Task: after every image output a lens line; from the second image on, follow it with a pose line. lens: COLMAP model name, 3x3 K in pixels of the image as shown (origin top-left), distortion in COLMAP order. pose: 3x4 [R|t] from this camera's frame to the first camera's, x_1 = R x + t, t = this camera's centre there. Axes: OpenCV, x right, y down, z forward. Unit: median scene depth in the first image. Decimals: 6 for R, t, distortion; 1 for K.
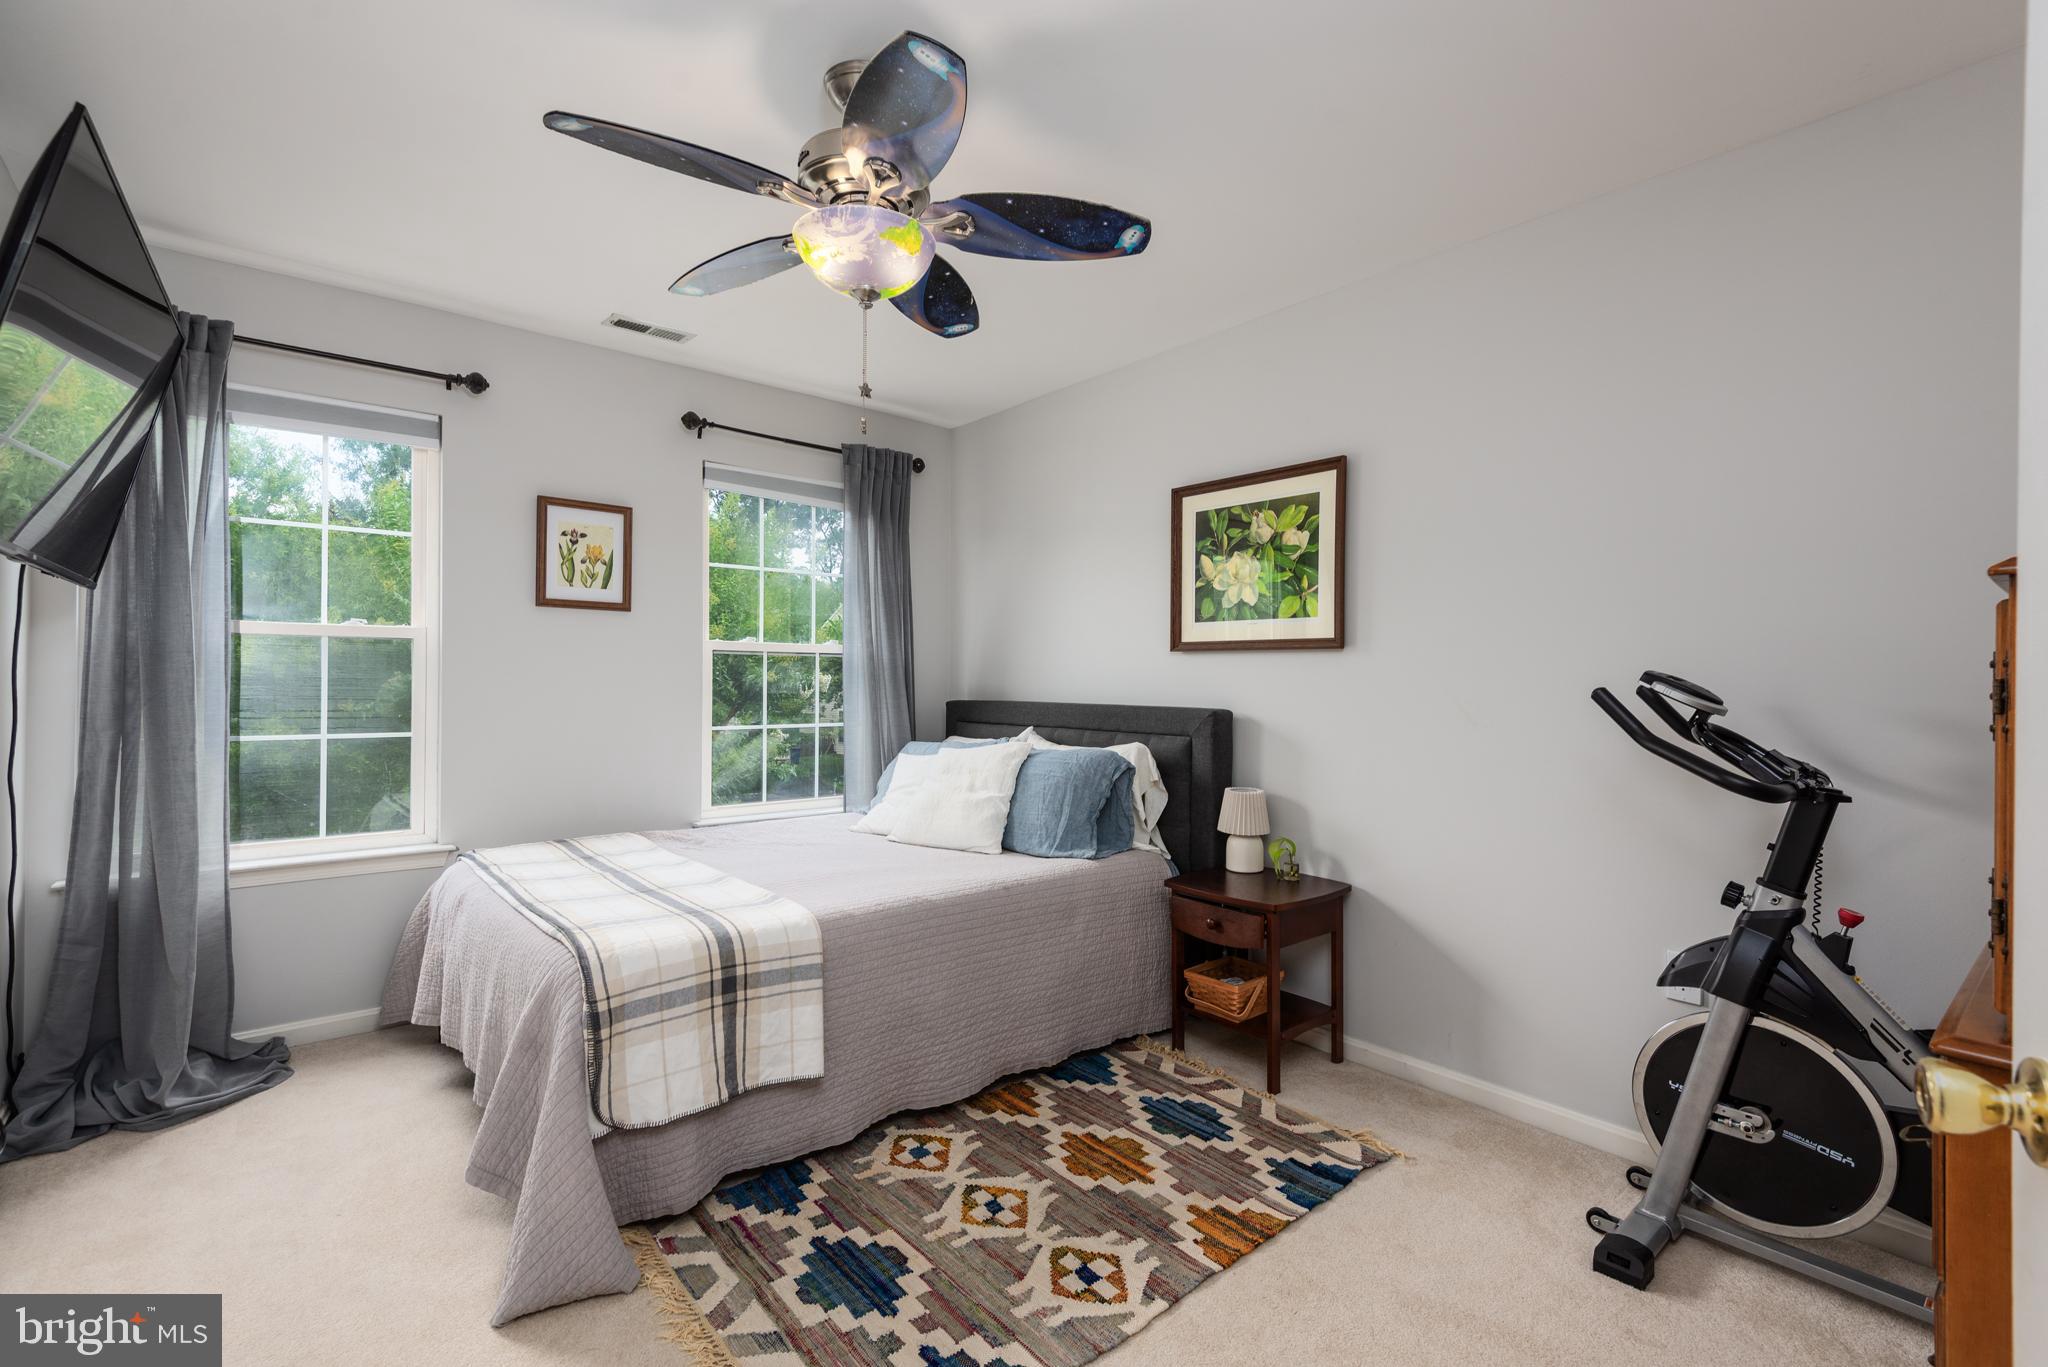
lens RADIAL K [[921.1, 0, 1027.8], [0, 921.1, 682.8], [0, 0, 1]] dist [0.041416, -0.025016]
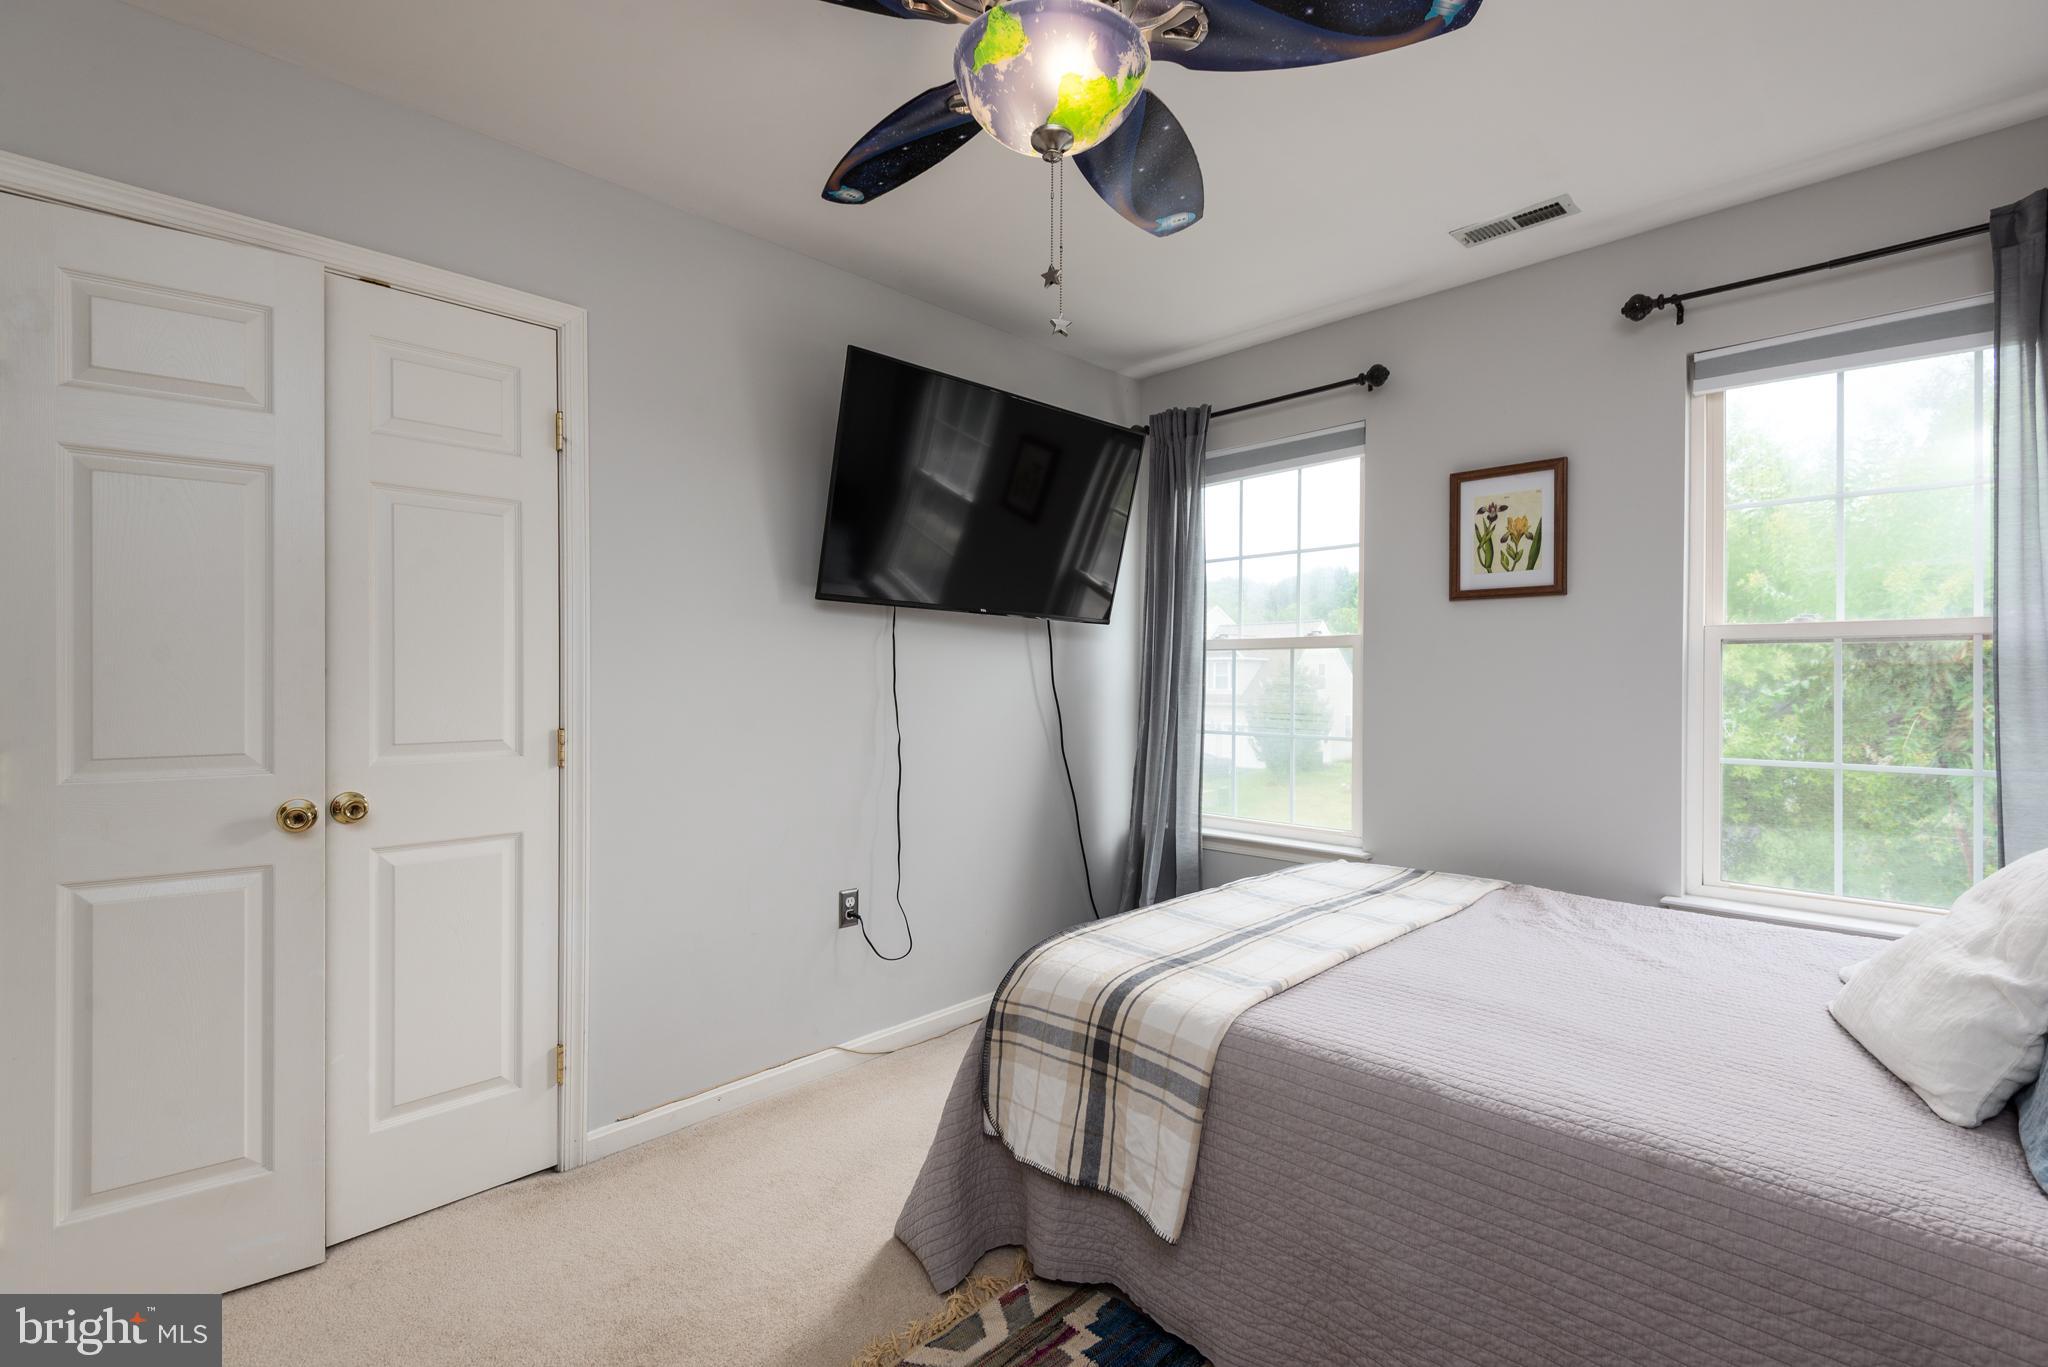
lens RADIAL K [[921.1, 0, 1027.8], [0, 921.1, 682.8], [0, 0, 1]] dist [0.041416, -0.025016]
pose [[0.087978, -0.005678, -0.996106, 0.325525], [-0.003376, 0.999976, -0.005998, 0.001225], [0.996117, 0.003891, 0.087956, 0.560285]]
